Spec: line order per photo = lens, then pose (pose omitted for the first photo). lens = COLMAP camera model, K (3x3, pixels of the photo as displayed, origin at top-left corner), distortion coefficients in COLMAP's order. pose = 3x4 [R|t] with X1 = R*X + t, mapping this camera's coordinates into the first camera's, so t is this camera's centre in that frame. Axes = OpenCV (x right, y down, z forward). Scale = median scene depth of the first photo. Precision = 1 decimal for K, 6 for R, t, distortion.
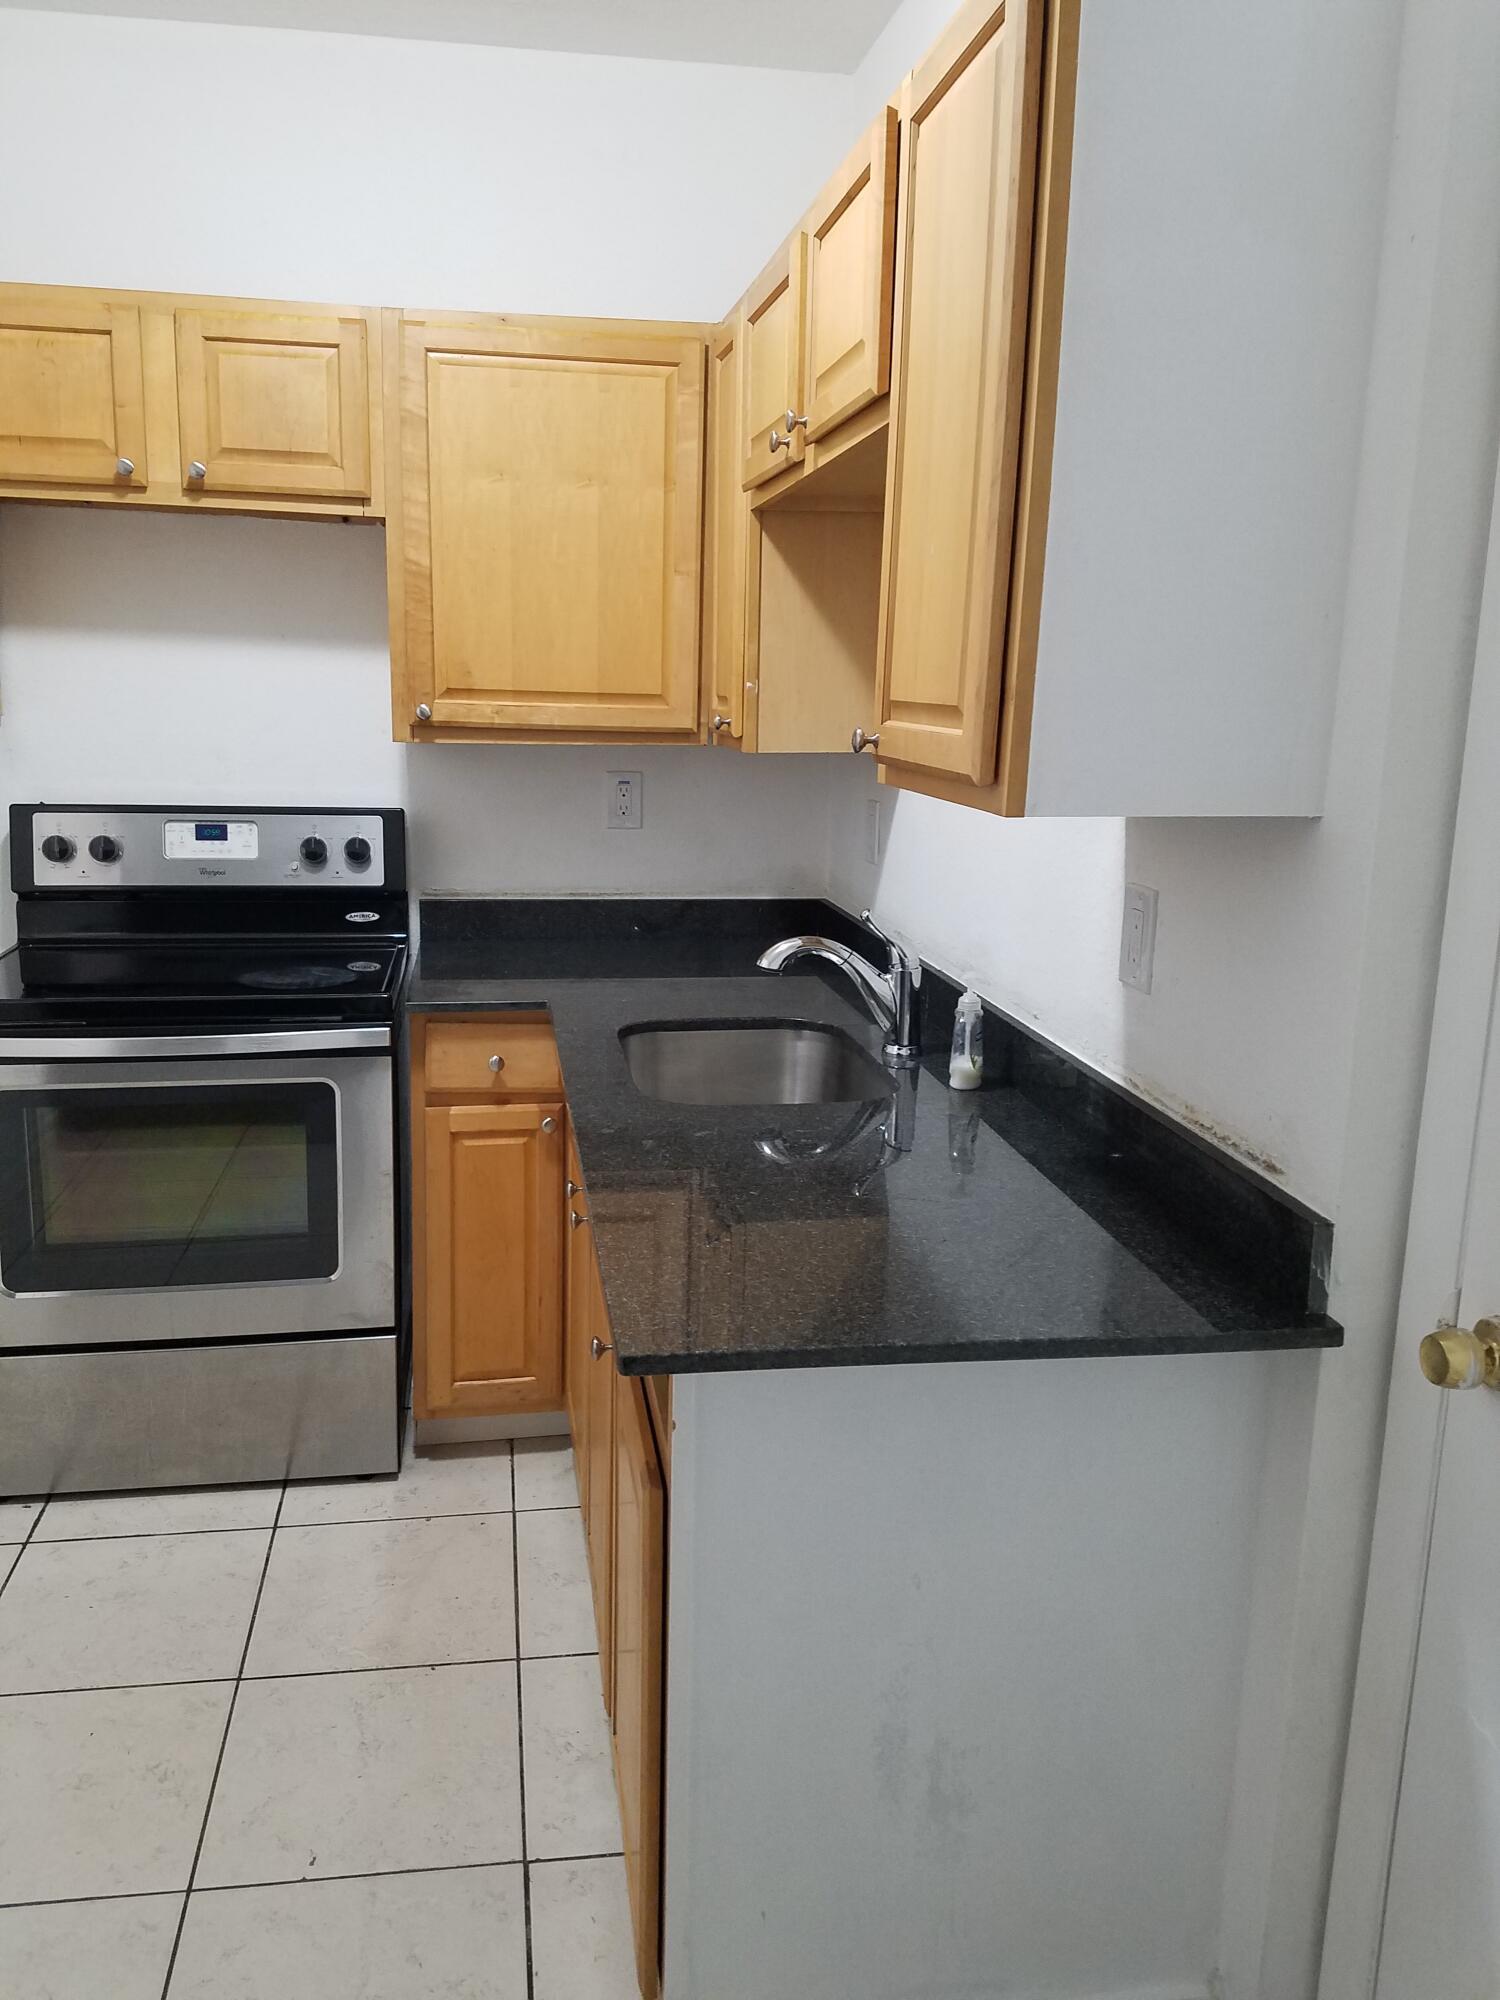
lens RADIAL K [[1525.8, 0, 715.2], [0, 1525.8, 987.7], [0, 0, 1]] dist [0.234089, -0.385550]
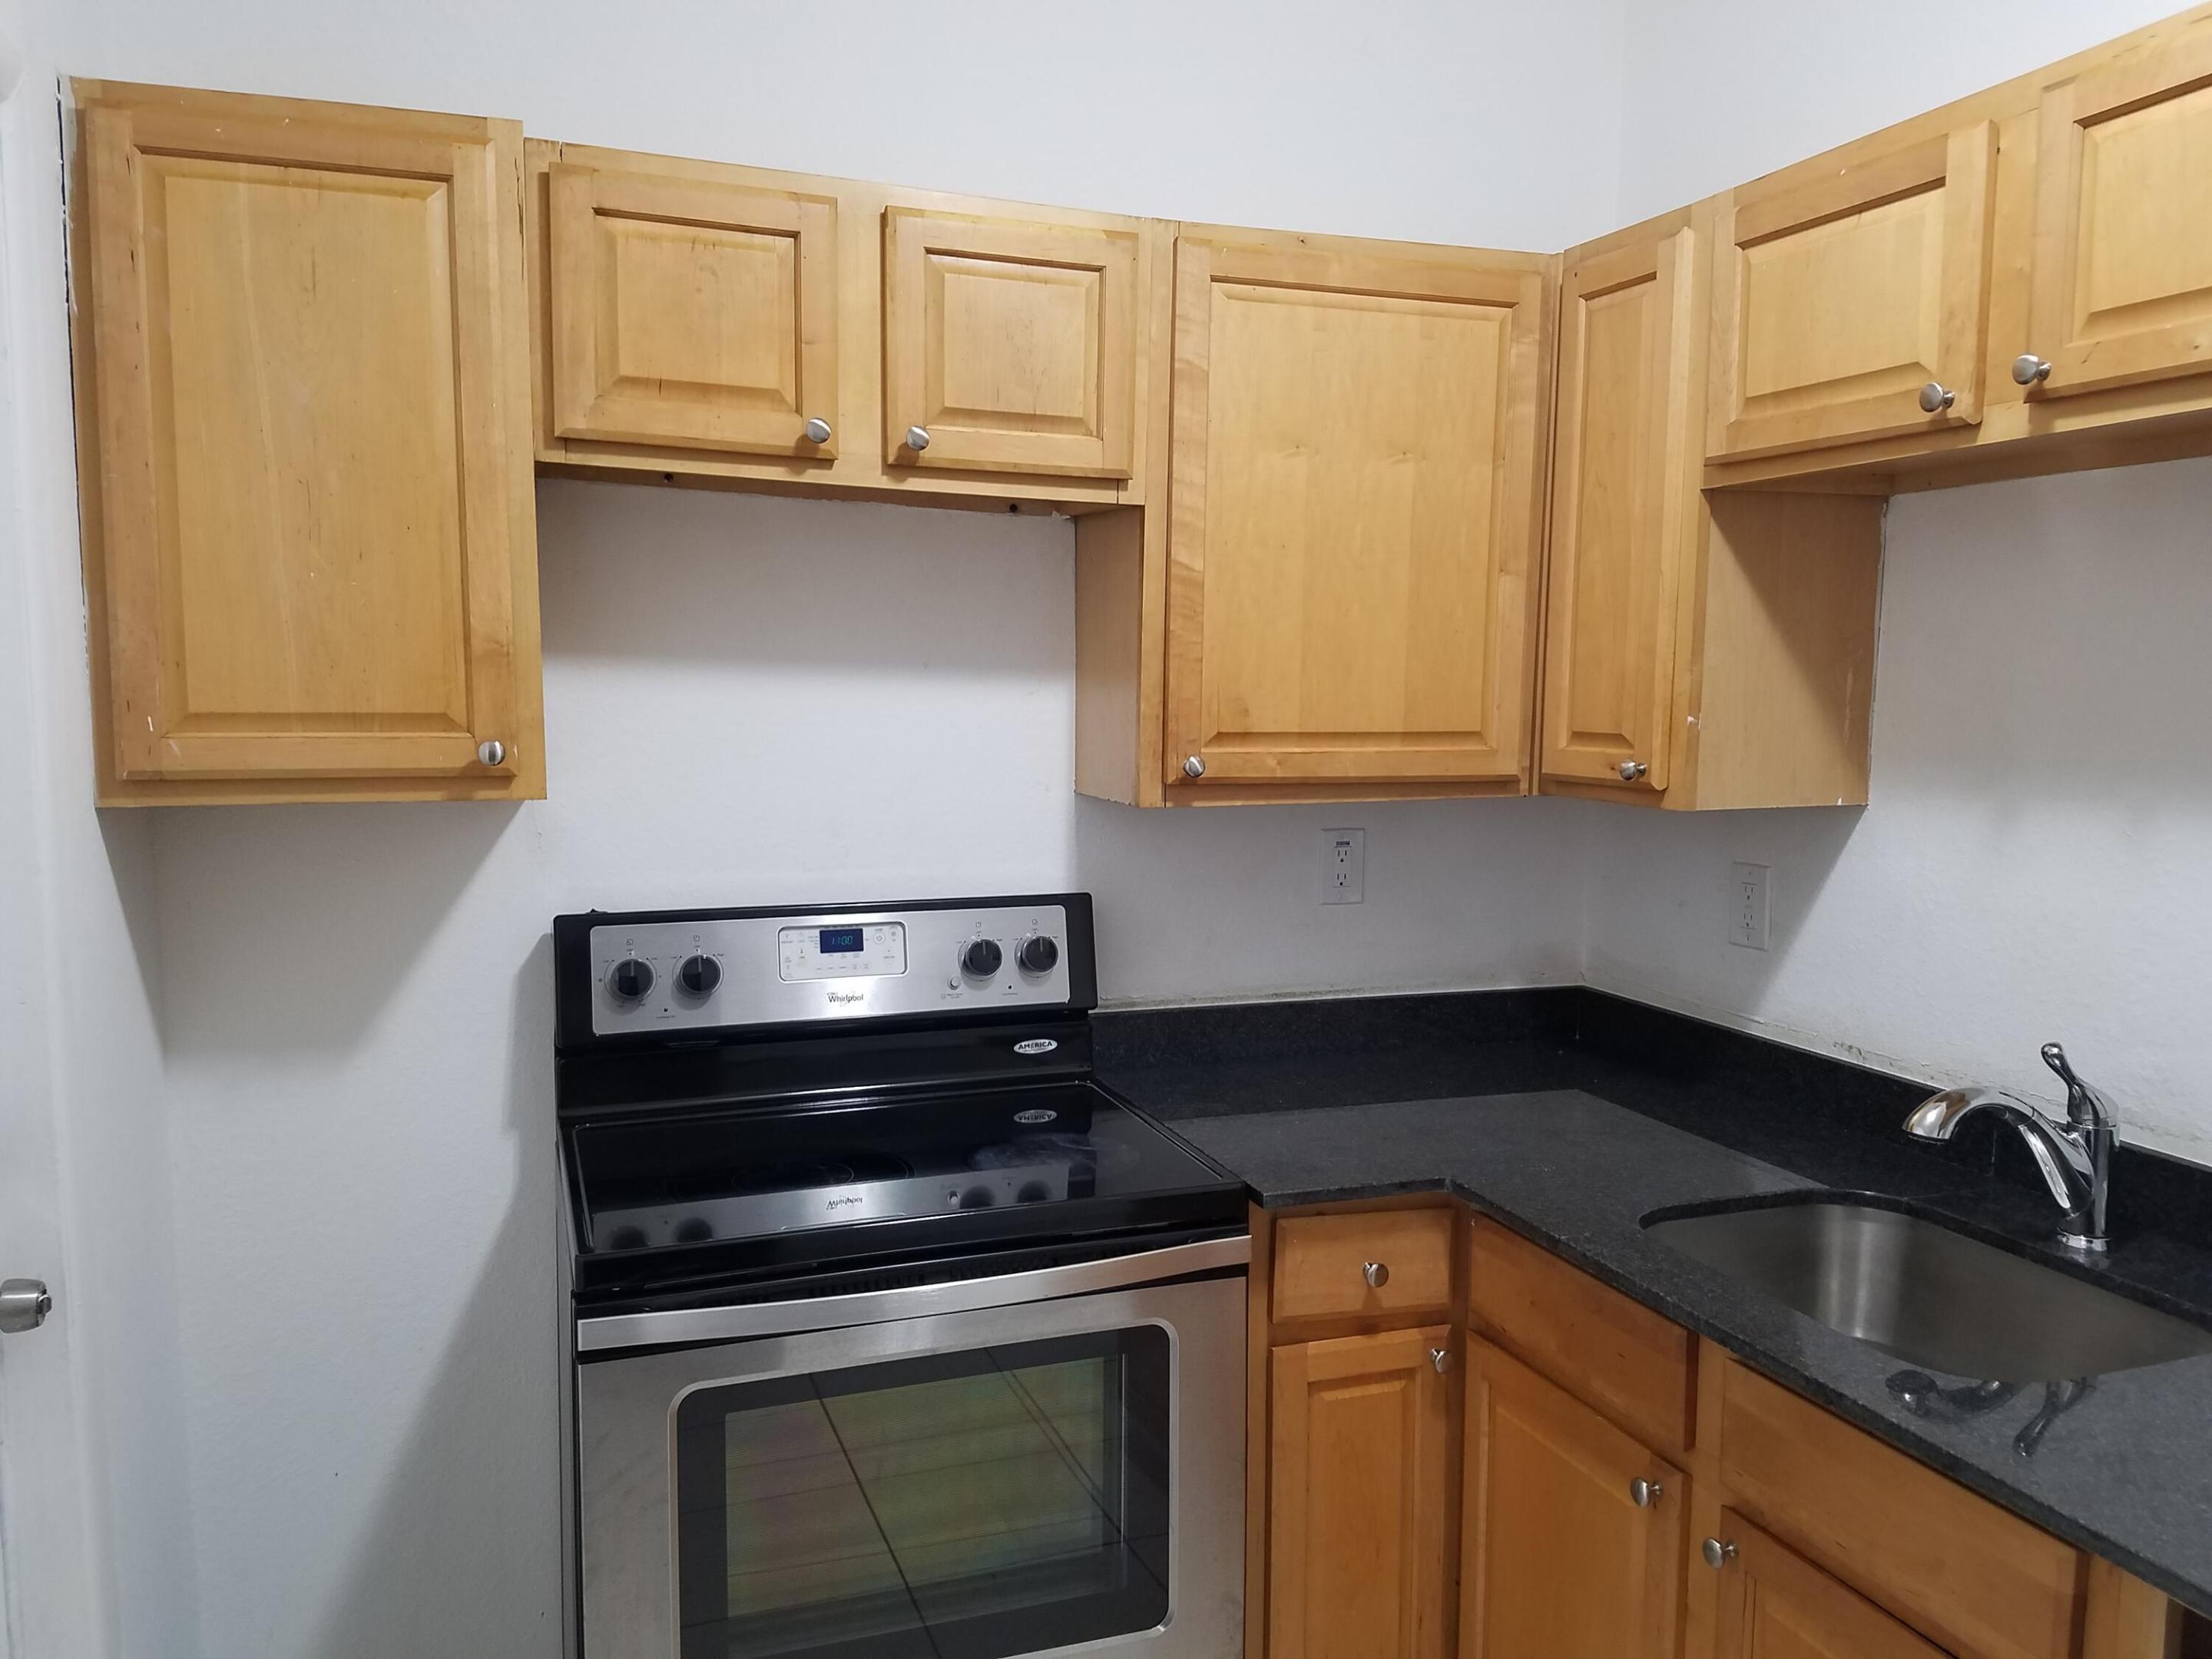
lens RADIAL K [[1678.6, 0, 1100.2], [0, 1678.6, 853.1], [0, 0, 1]] dist [0.222885, -0.366440]
pose [[0.979742, -0.029573, 0.198069, -0.390385], [0.047101, 0.995320, -0.084378, -0.075538], [-0.194647, 0.091998, 0.976549, 0.255948]]
